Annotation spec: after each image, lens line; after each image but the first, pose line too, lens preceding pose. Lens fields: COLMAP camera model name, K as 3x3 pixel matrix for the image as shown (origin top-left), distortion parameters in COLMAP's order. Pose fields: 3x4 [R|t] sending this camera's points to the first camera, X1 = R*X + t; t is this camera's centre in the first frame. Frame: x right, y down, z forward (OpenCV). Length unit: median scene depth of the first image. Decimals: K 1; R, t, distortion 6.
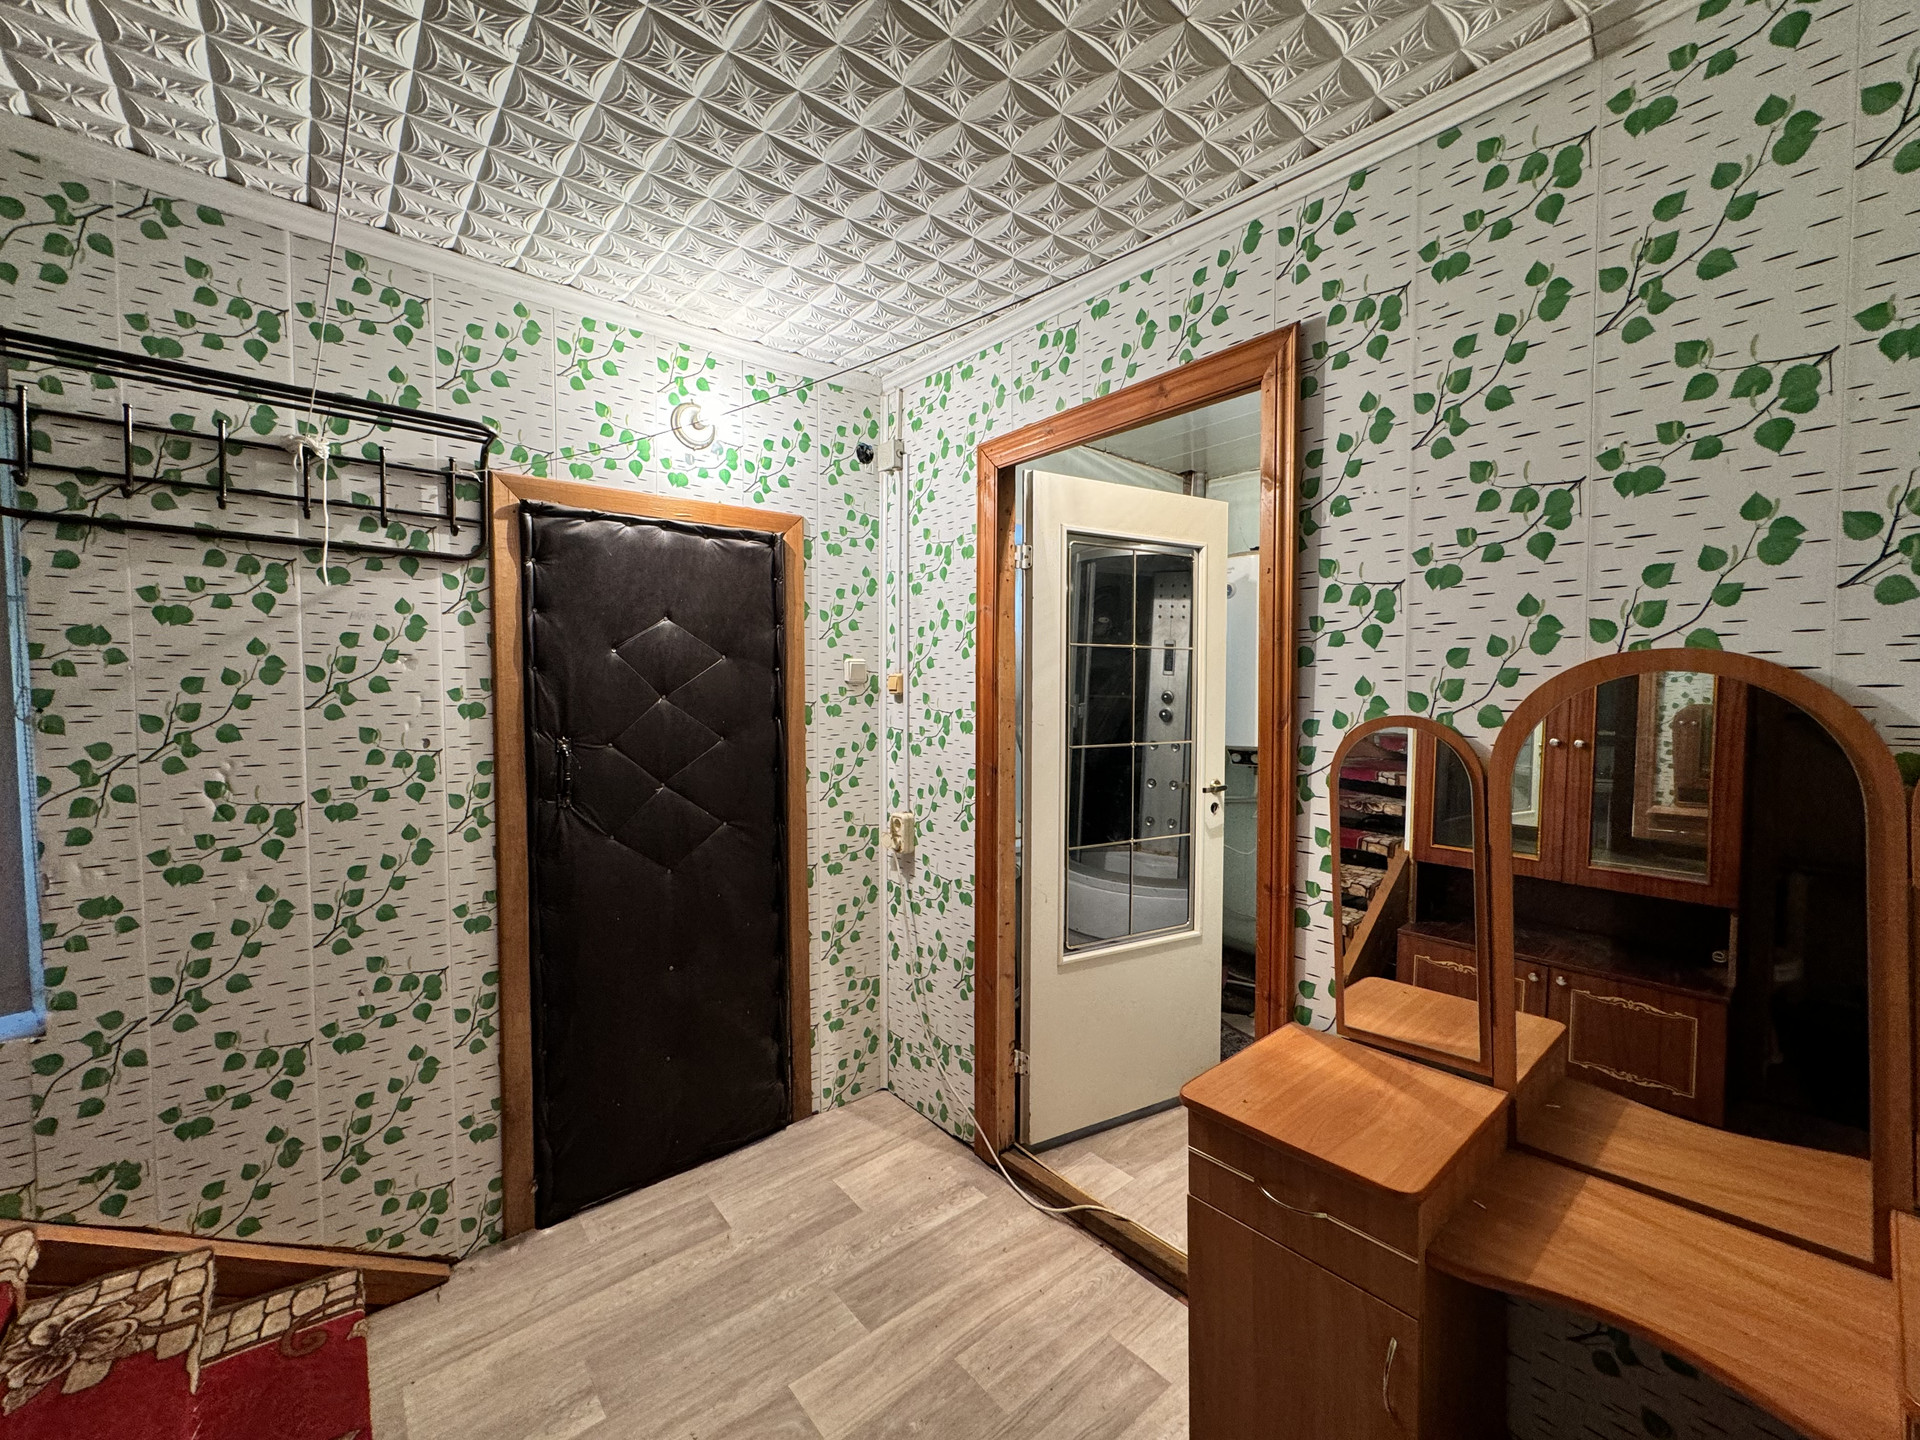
lens RADIAL K [[775.2, 0, 956.6], [0, 775.2, 724.9], [0, 0, 1]] dist [-0.003186, 0.000781]
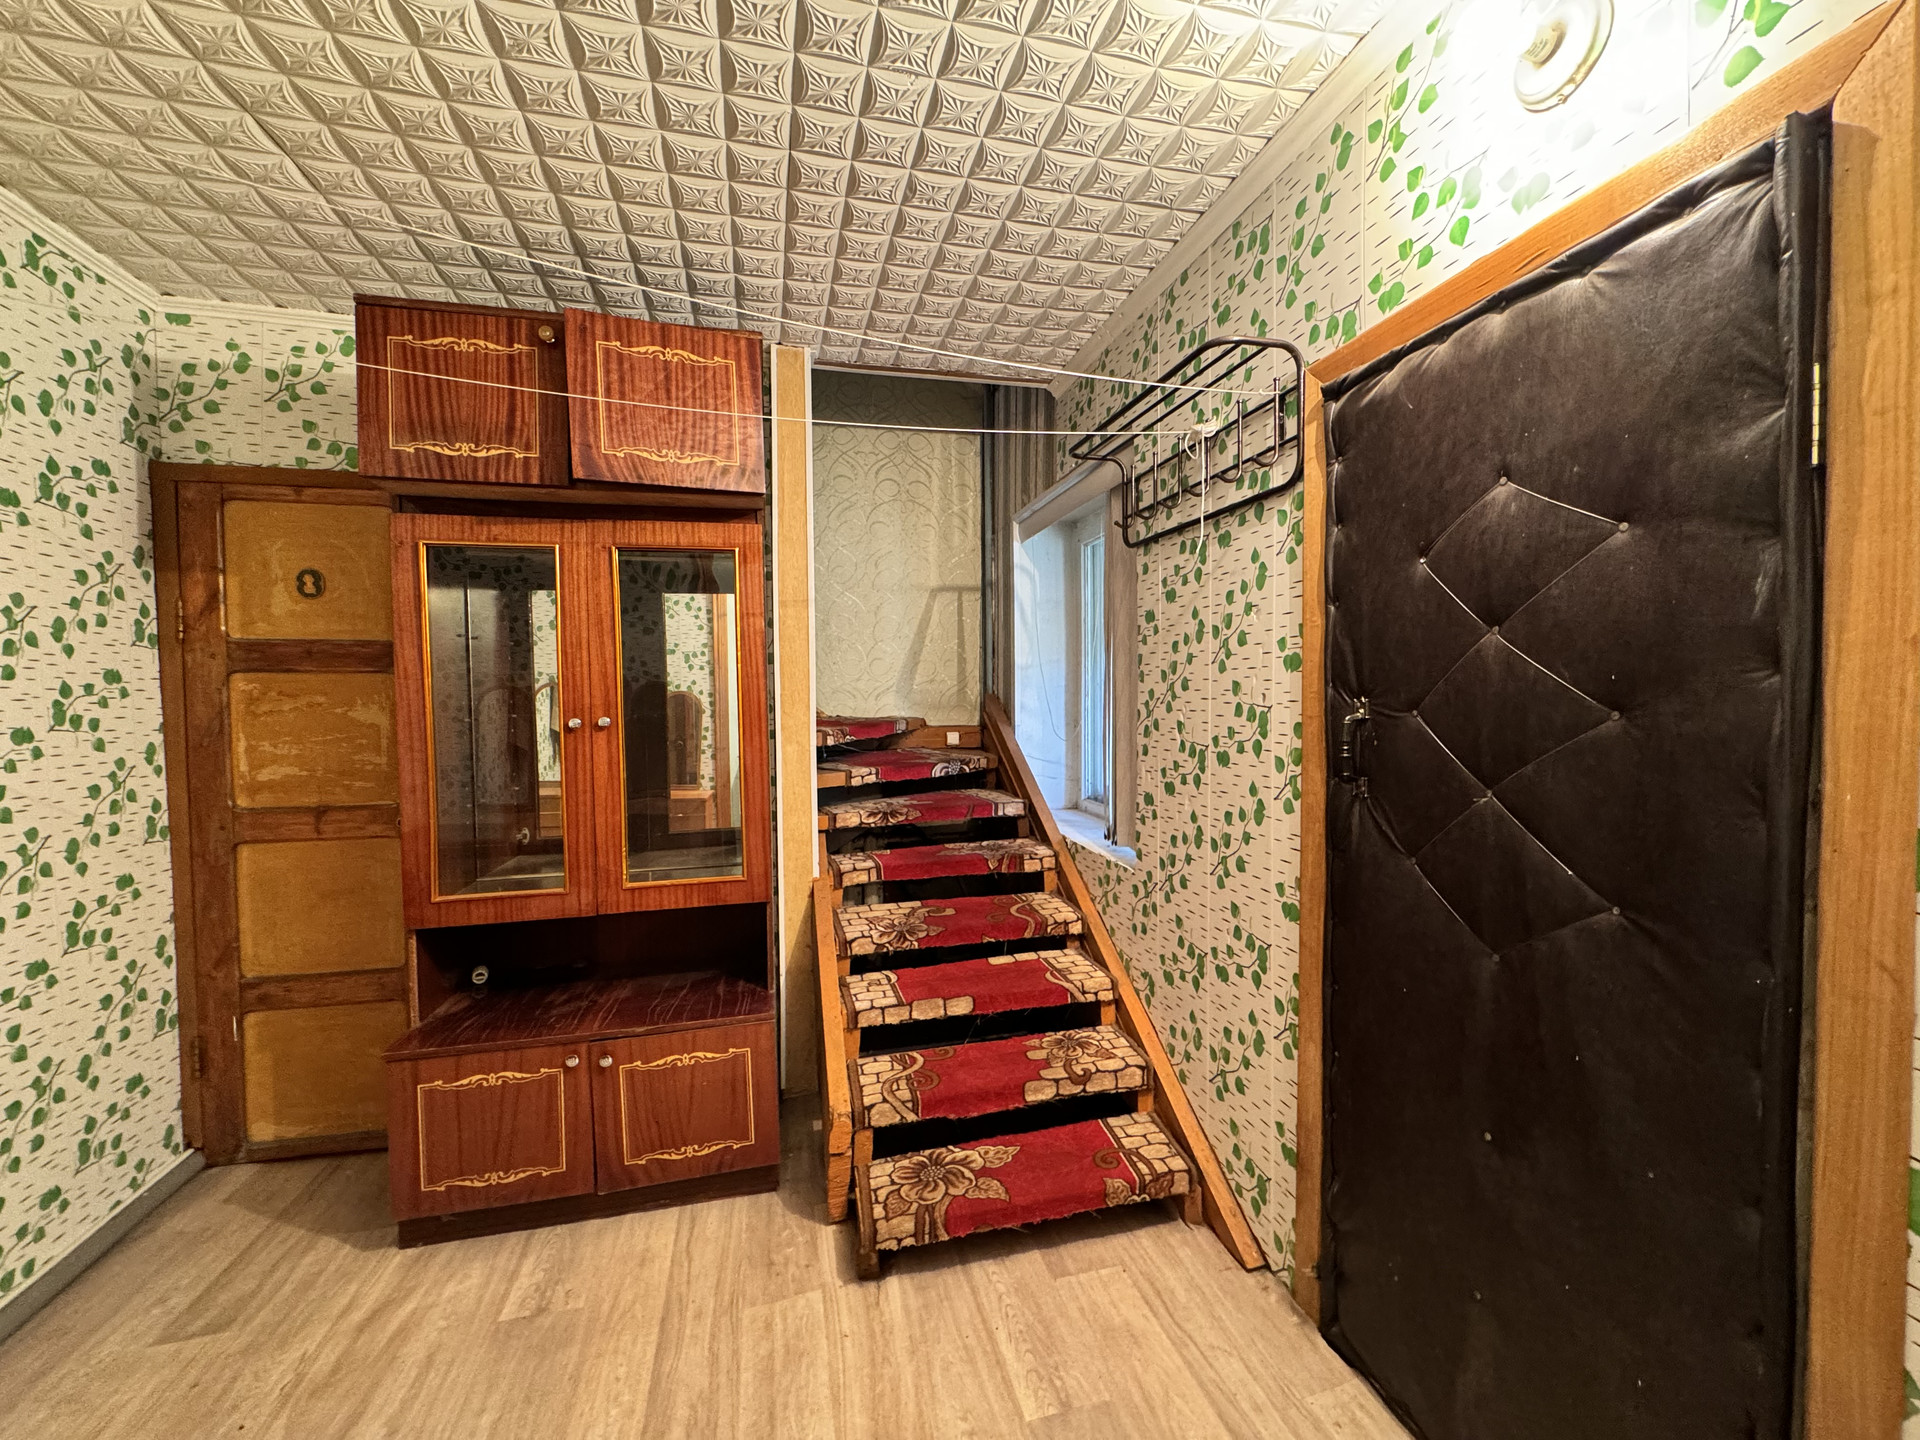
lens RADIAL K [[775.2, 0, 955.9], [0, 775.2, 715.5], [0, 0, 1]] dist [-0.003186, 0.000781]
pose [[-0.441126, 0.038539, -0.896617, 0.325024], [-0.020405, 0.998389, 0.052953, 0.002747], [0.897213, 0.041654, -0.439629, 1.095224]]
